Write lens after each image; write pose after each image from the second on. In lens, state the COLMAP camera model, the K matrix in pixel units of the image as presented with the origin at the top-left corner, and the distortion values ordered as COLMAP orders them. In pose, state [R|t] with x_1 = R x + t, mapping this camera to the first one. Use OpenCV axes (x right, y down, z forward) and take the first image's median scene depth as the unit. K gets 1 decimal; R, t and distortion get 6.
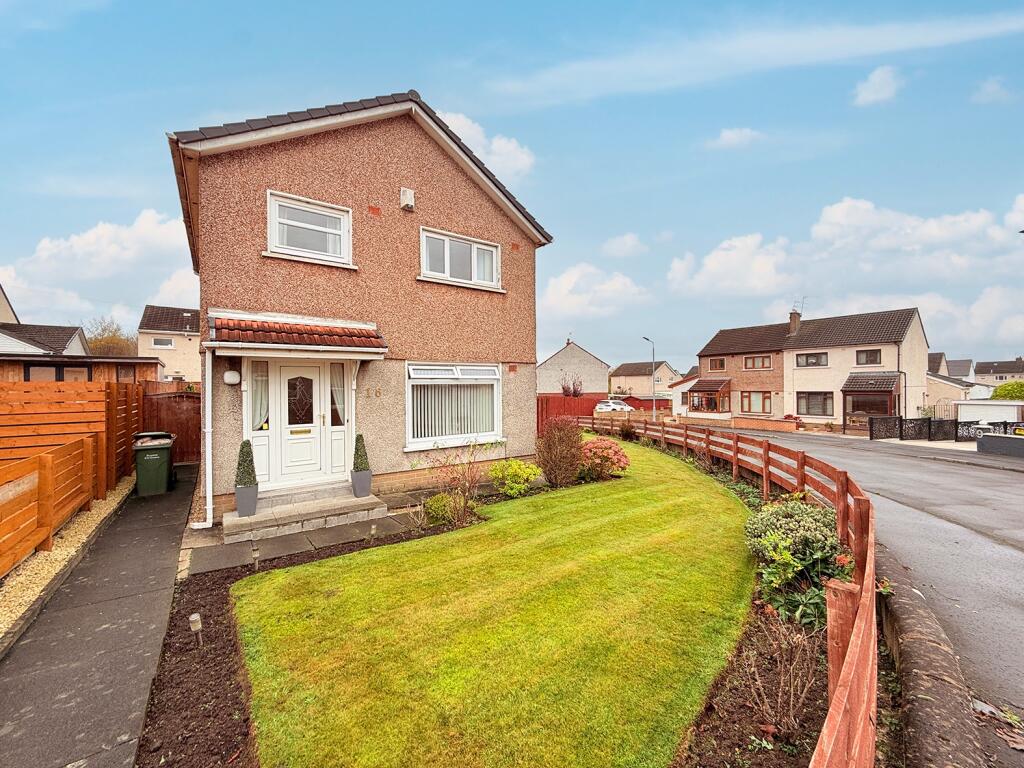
lens RADIAL K [[407.2, 0, 509.7], [0, 407.2, 386.0], [0, 0, 1]] dist [-0.003109, 0.000220]
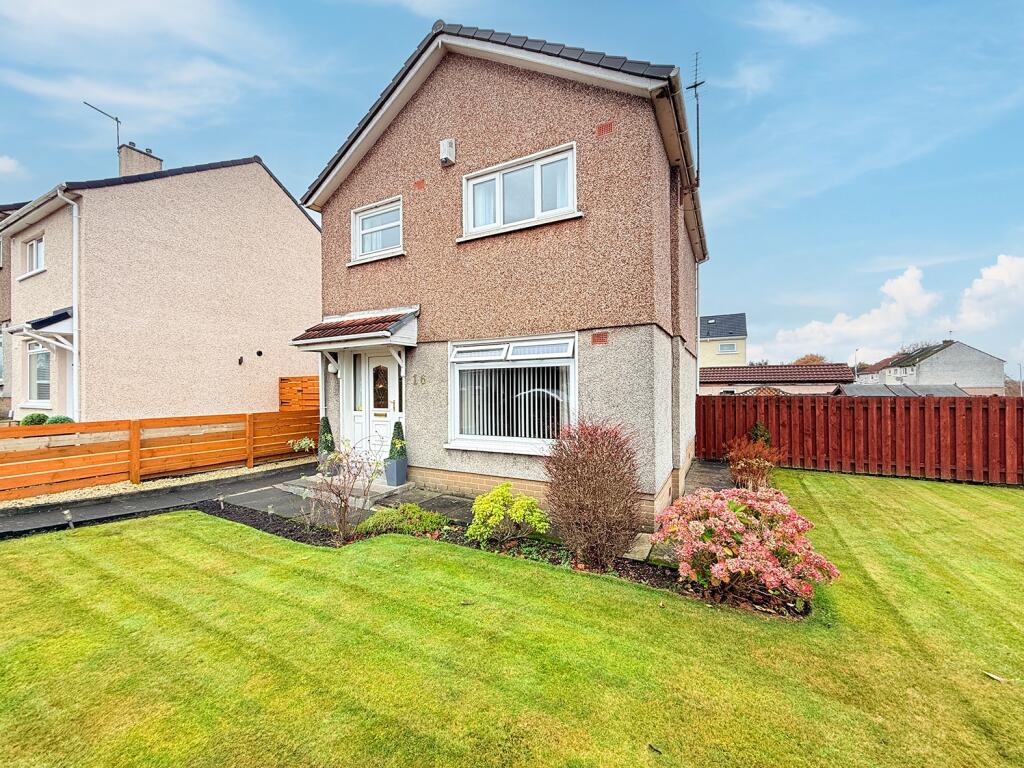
lens RADIAL K [[407.2, 0, 509.7], [0, 407.2, 386.0], [0, 0, 1]] dist [-0.003109, 0.000220]
pose [[0.435114, 0.000854, -0.900375, 0.570477], [0.006888, 0.999967, 0.004277, 0.027074], [0.900349, -0.008063, 0.435093, 0.737384]]
